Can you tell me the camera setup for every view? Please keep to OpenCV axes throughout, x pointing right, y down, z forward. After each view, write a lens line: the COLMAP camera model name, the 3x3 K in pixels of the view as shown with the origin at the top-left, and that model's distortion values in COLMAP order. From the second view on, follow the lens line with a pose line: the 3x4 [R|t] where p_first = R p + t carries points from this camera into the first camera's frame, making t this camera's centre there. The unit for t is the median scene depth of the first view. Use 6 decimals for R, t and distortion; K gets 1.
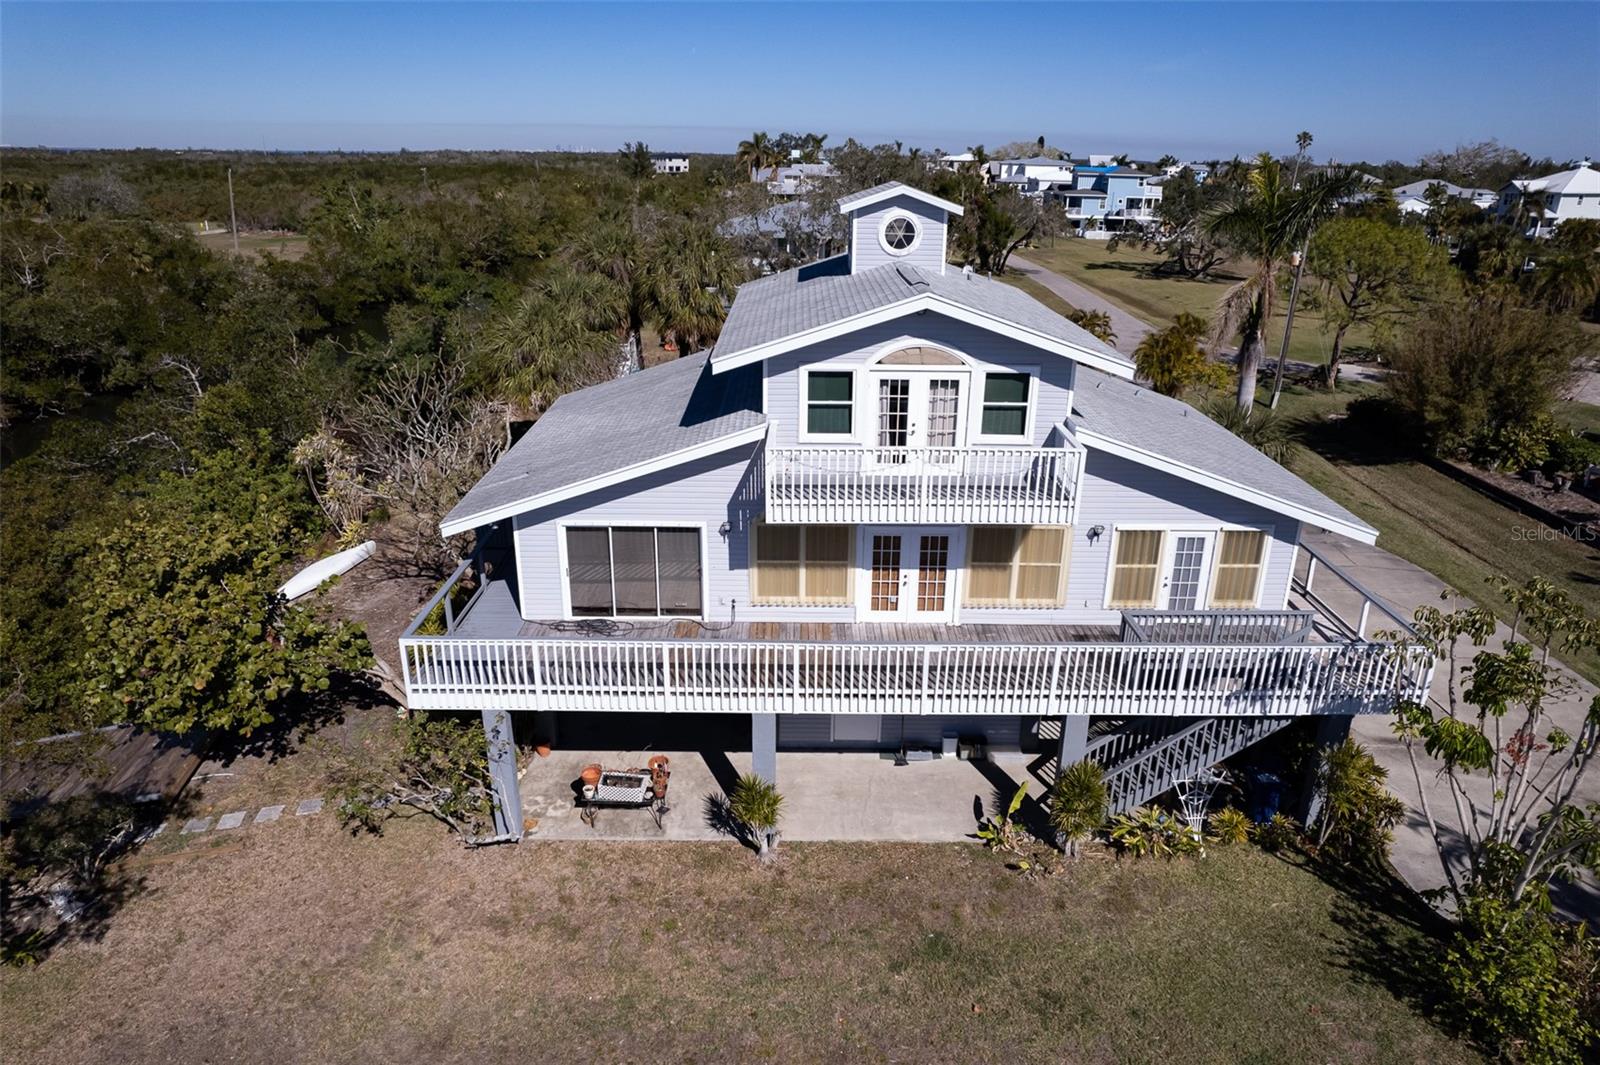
lens RADIAL K [[1025.5, 0, 808.6], [0, 1025.5, 539.6], [0, 0, 1]] dist [-0.078347, 0.071360]
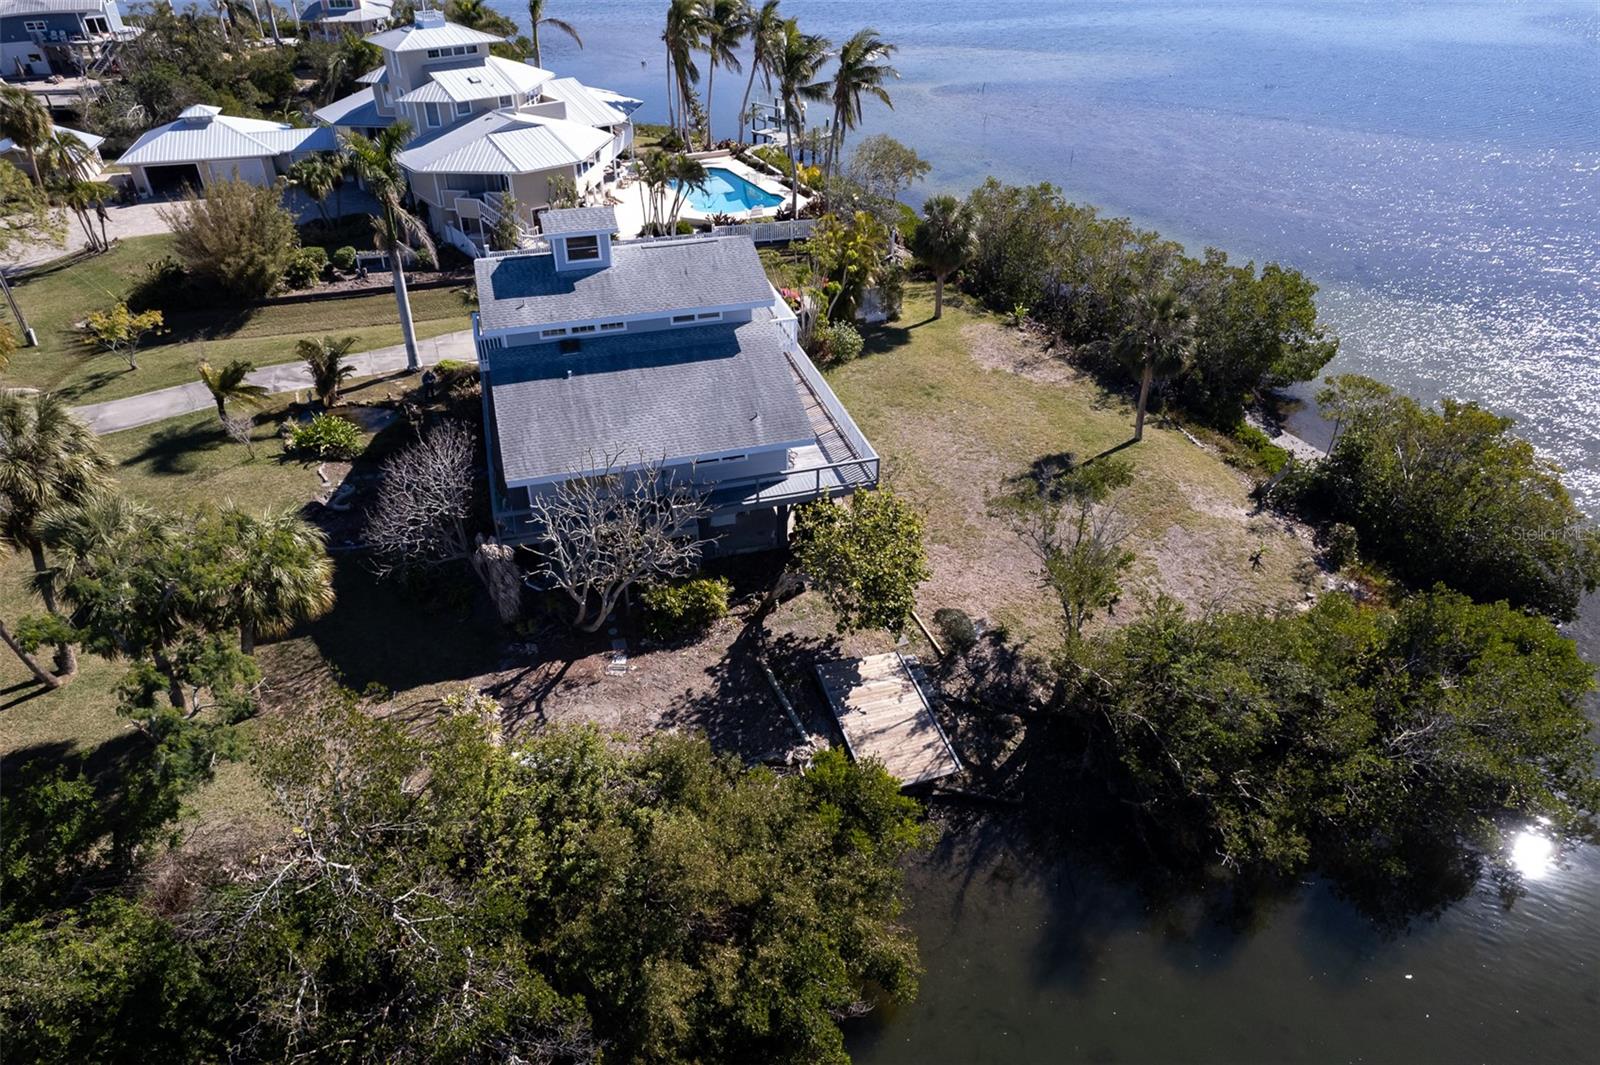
lens RADIAL K [[1025.5, 0, 804.3], [0, 1025.5, 536.8], [0, 0, 1]] dist [-0.078347, 0.071360]
pose [[-0.280966, -0.556759, 0.781715, -1.812236], [0.330257, 0.708689, 0.623450, -1.000955], [-0.901104, 0.433335, -0.015244, 1.061585]]
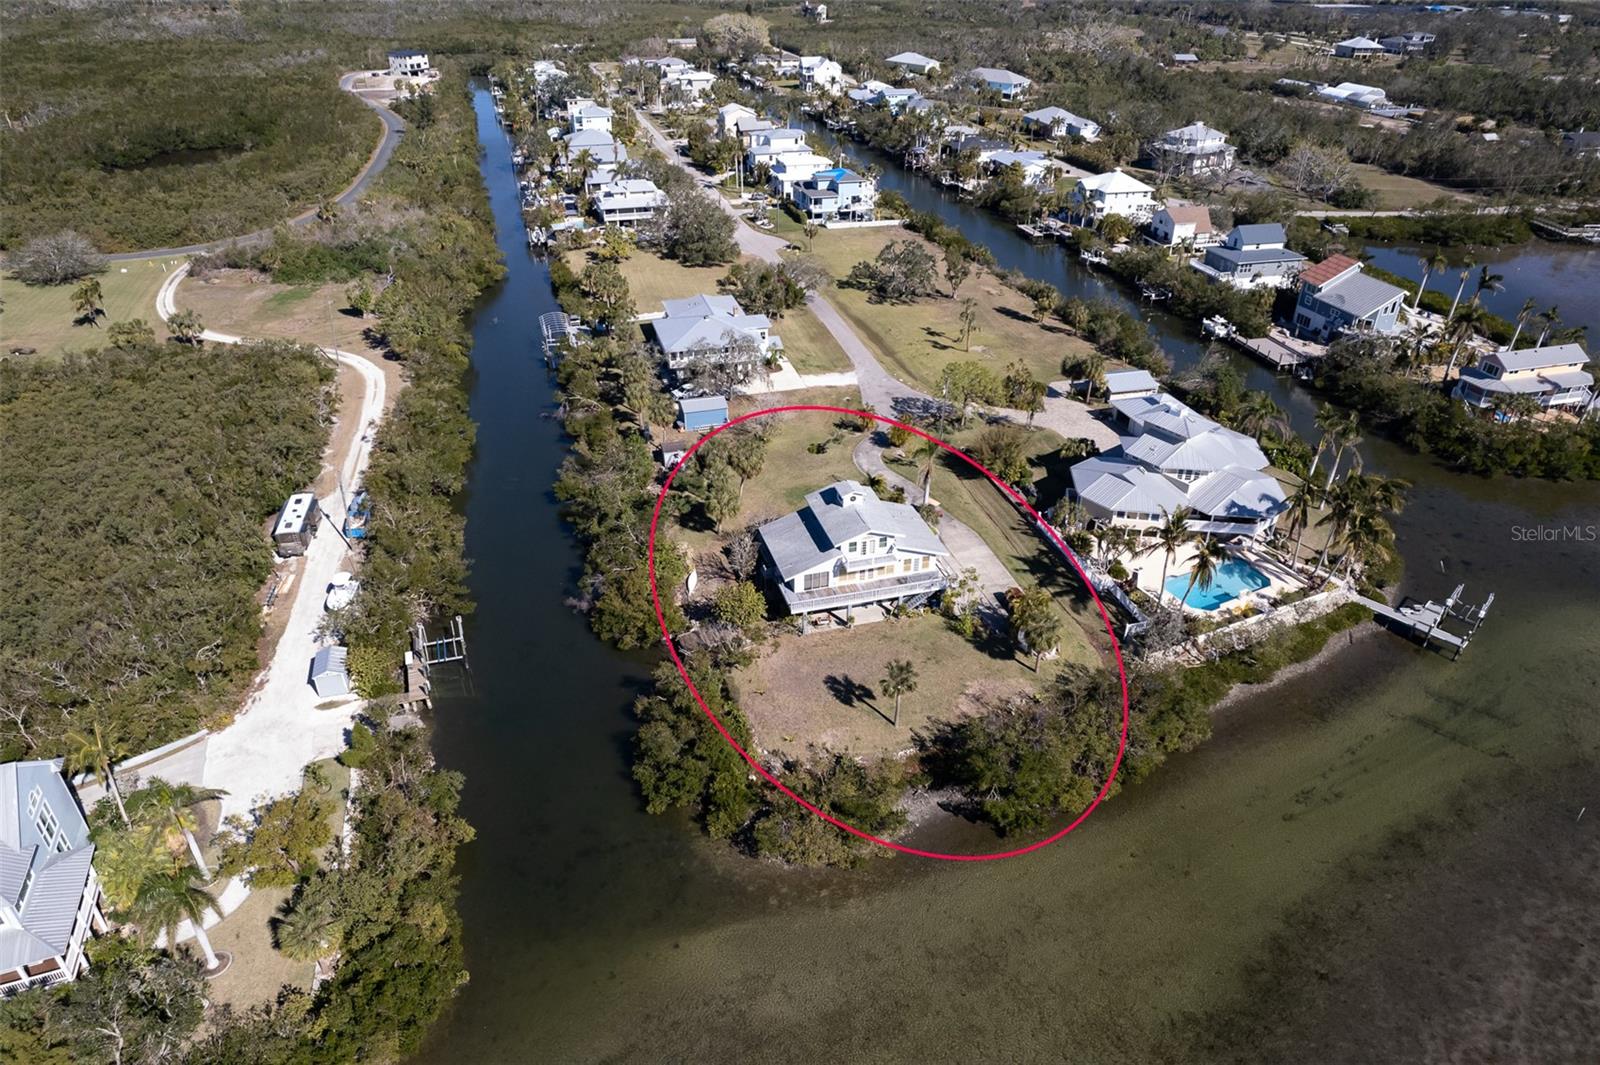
lens RADIAL K [[1025.5, 0, 809.8], [0, 1025.5, 538.3], [0, 0, 1]] dist [-0.078347, 0.071360]
pose [[0.959366, -0.146644, 0.241065, -1.414873], [0.099700, 0.975406, 0.196580, -1.198117], [-0.263963, -0.164558, 0.950392, -3.872556]]
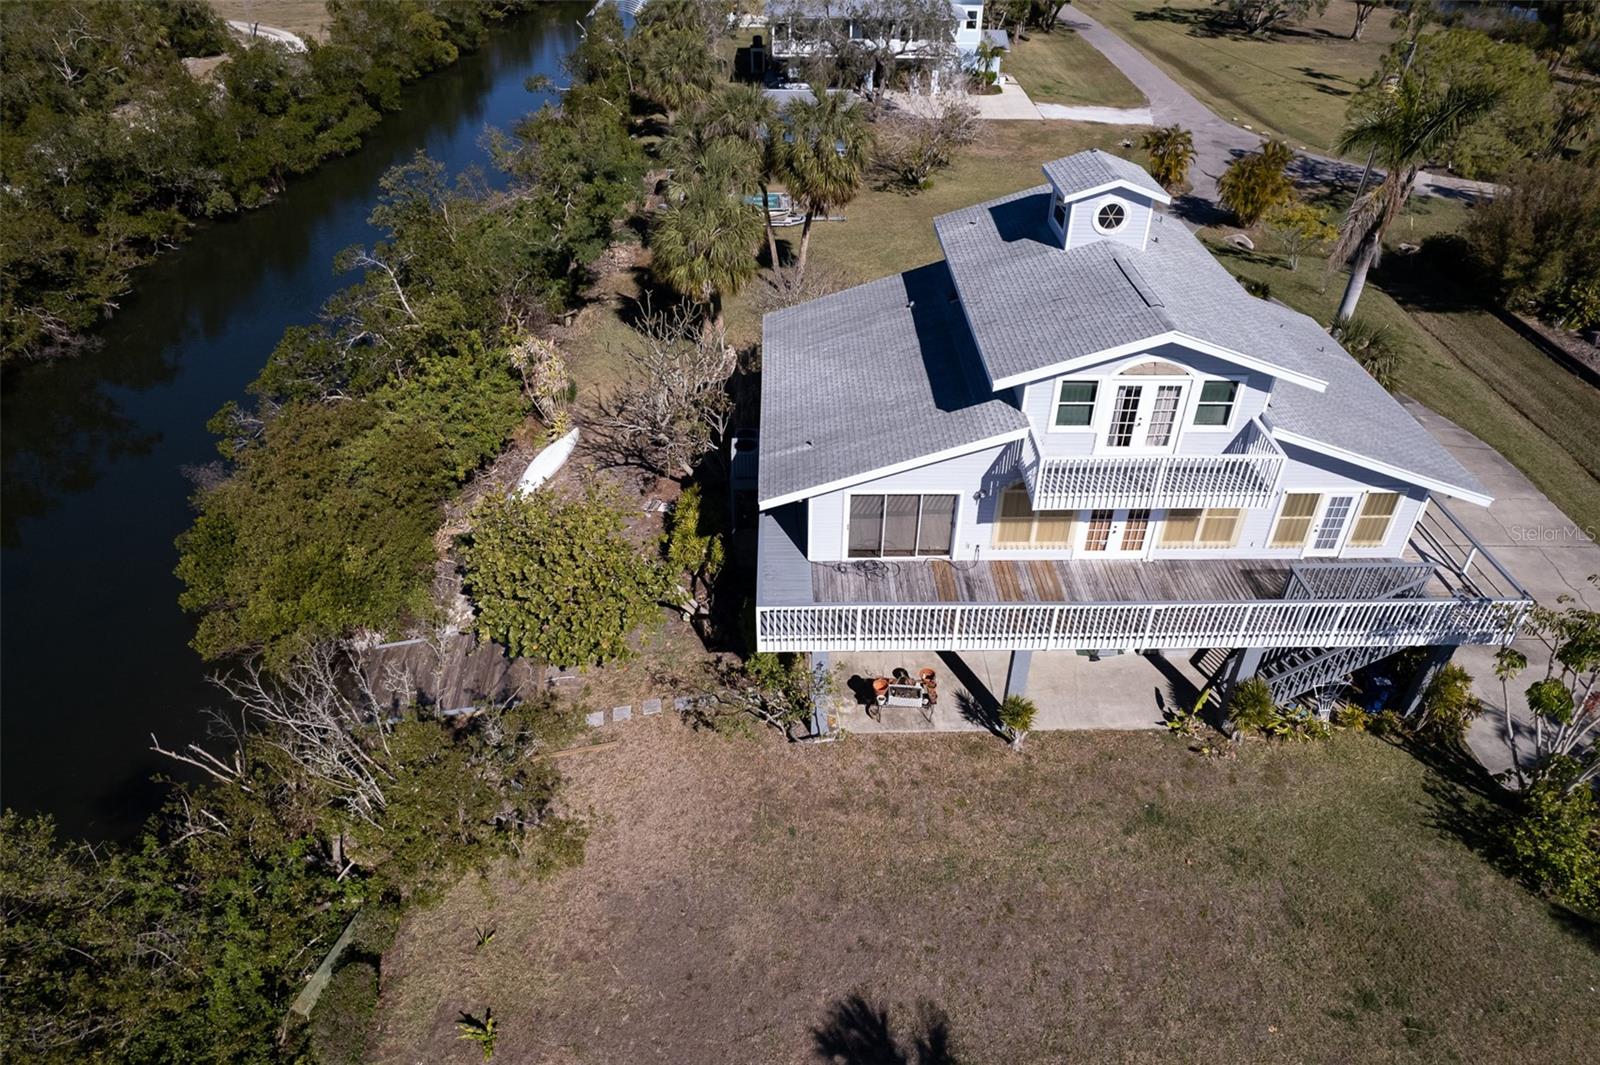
lens RADIAL K [[1025.5, 0, 808.4], [0, 1025.5, 541.6], [0, 0, 1]] dist [-0.078347, 0.071360]
pose [[0.999893, -0.010181, 0.010464, -0.297634], [0.007034, 0.963998, 0.265818, -0.283551], [-0.012794, -0.265716, 0.963966, -0.212463]]
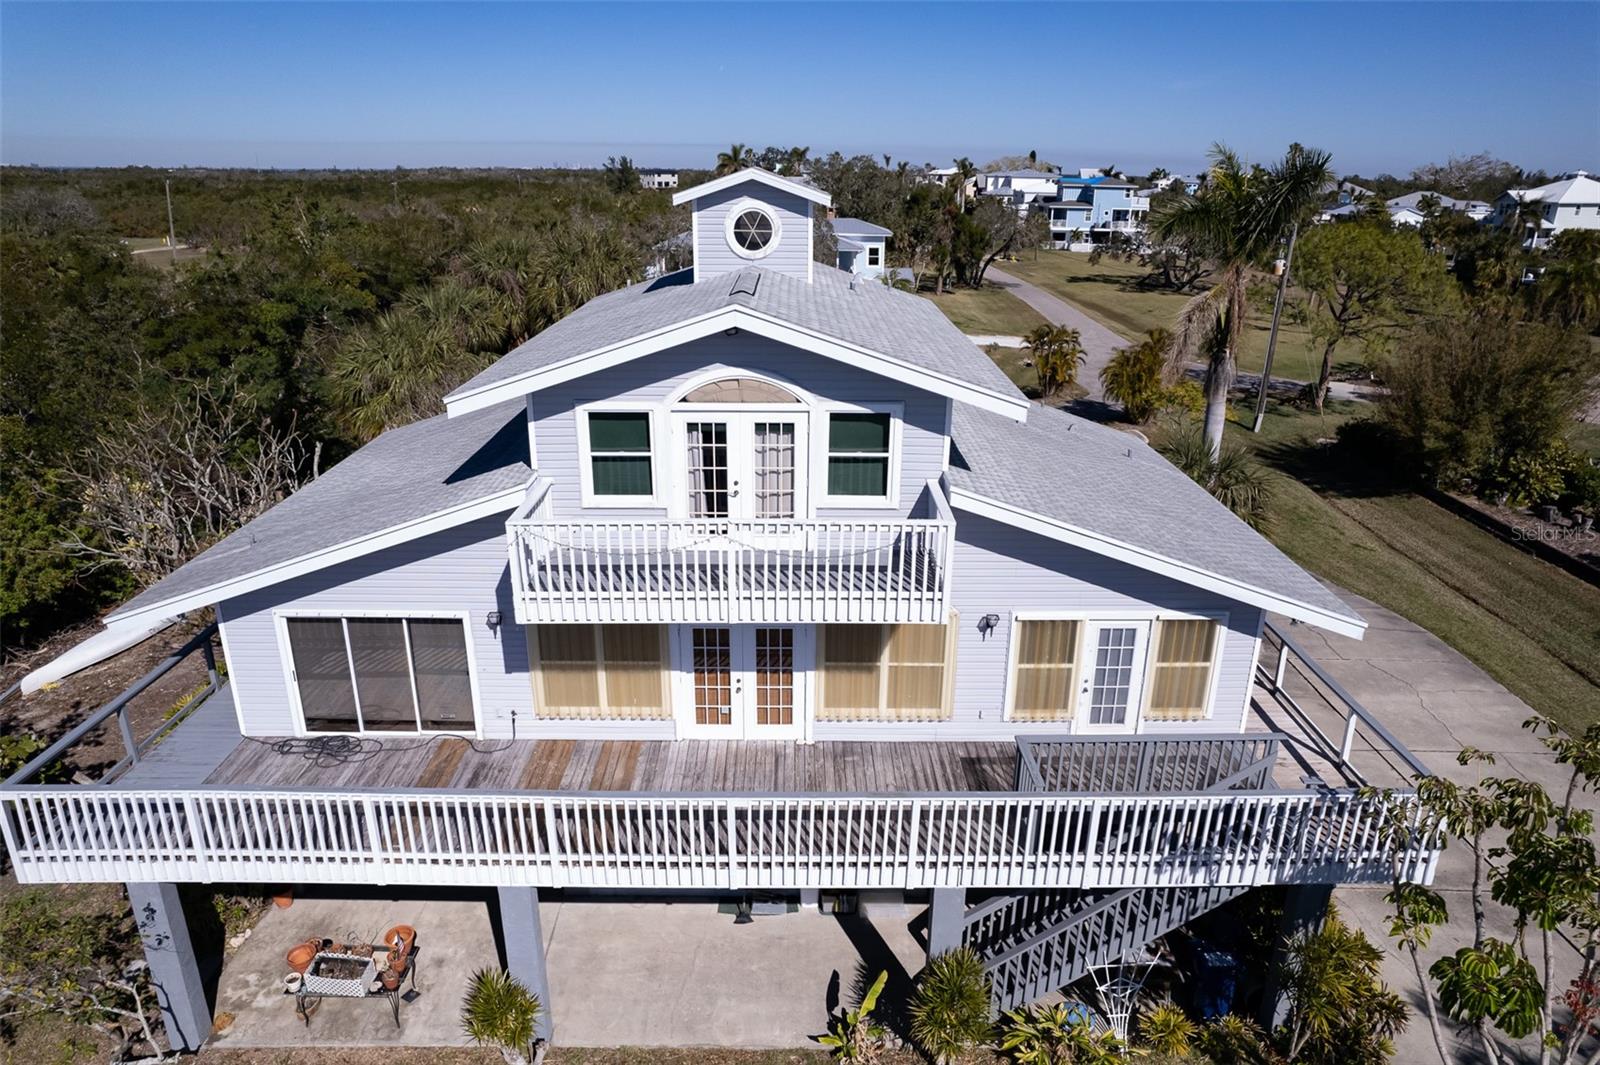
lens RADIAL K [[1025.5, 0, 808.7], [0, 1025.5, 540.2], [0, 0, 1]] dist [-0.078347, 0.071360]
pose [[0.999989, -0.003963, 0.002306, 0.145263], [0.003994, 0.999895, -0.013897, -0.056958], [-0.002250, 0.013906, 0.999901, 0.245092]]
